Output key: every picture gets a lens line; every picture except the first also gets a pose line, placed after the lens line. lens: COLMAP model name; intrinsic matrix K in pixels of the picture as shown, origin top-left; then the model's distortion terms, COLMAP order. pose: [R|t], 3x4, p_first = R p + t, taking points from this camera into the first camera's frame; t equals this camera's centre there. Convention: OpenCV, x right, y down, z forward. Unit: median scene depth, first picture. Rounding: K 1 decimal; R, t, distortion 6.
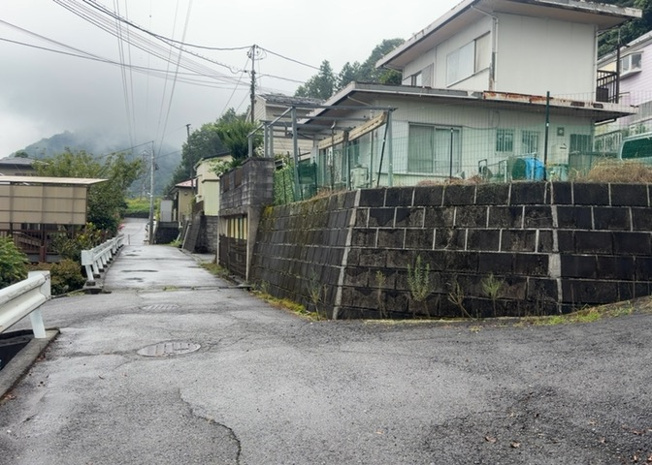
lens RADIAL K [[592.3, 0, 326.0], [0, 592.3, 232.5], [0, 0, 1]] dist [0.161278, -0.386272]
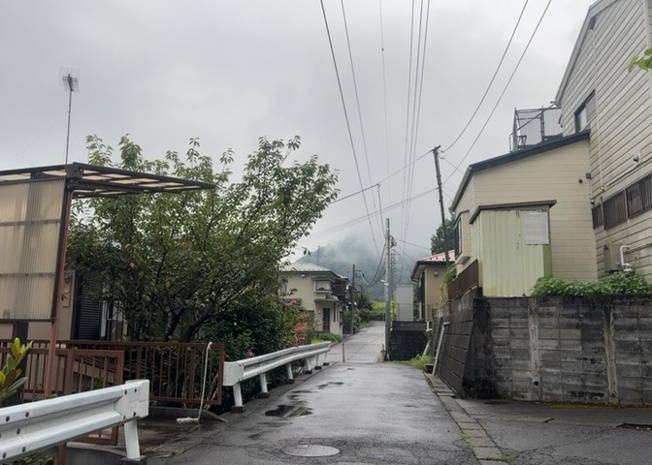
lens RADIAL K [[592.3, 0, 326.0], [0, 592.3, 232.5], [0, 0, 1]] dist [0.161278, -0.386272]
pose [[0.915112, -0.076292, -0.395915, -0.228399], [0.006675, 0.984667, -0.174315, -0.005140], [0.403144, 0.156875, 0.901591, 0.978911]]
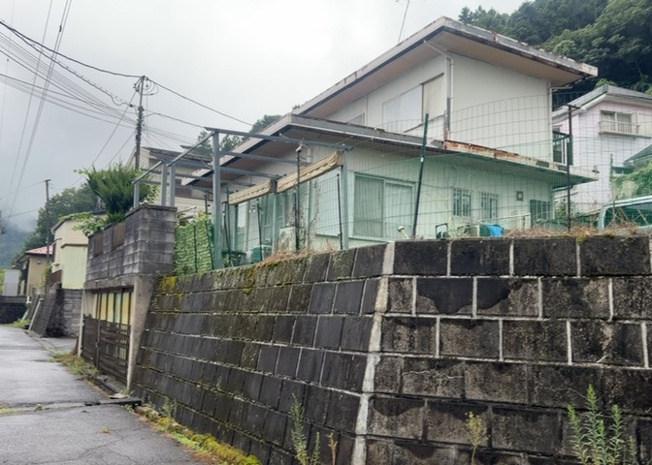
lens RADIAL K [[593.4, 0, 326.7], [0, 593.4, 239.4], [0, 0, 1]] dist [0.052717, -0.024530]
pose [[0.976413, 0.031870, 0.213546, -0.053125], [-0.007053, 0.993226, -0.115984, -0.006295], [-0.215795, 0.111742, 0.970024, 0.235417]]
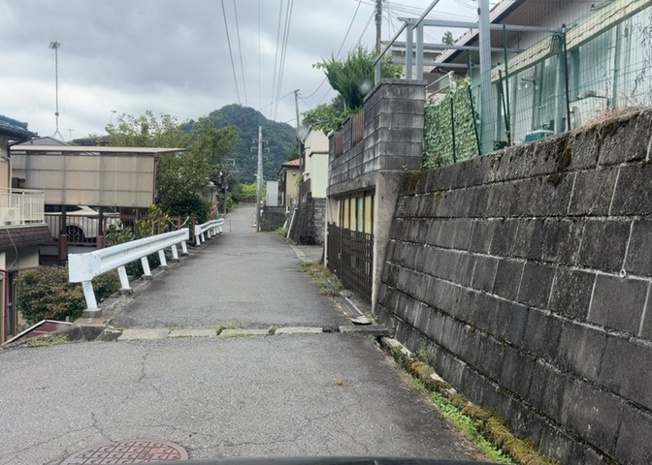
lens RADIAL K [[592.3, 0, 326.0], [0, 592.3, 232.5], [0, 0, 1]] dist [0.161278, -0.386272]
pose [[0.982001, 0.011441, -0.188530, -0.061015], [-0.006954, 0.999677, 0.024444, -0.002513], [0.188749, -0.022693, 0.981763, 0.381131]]
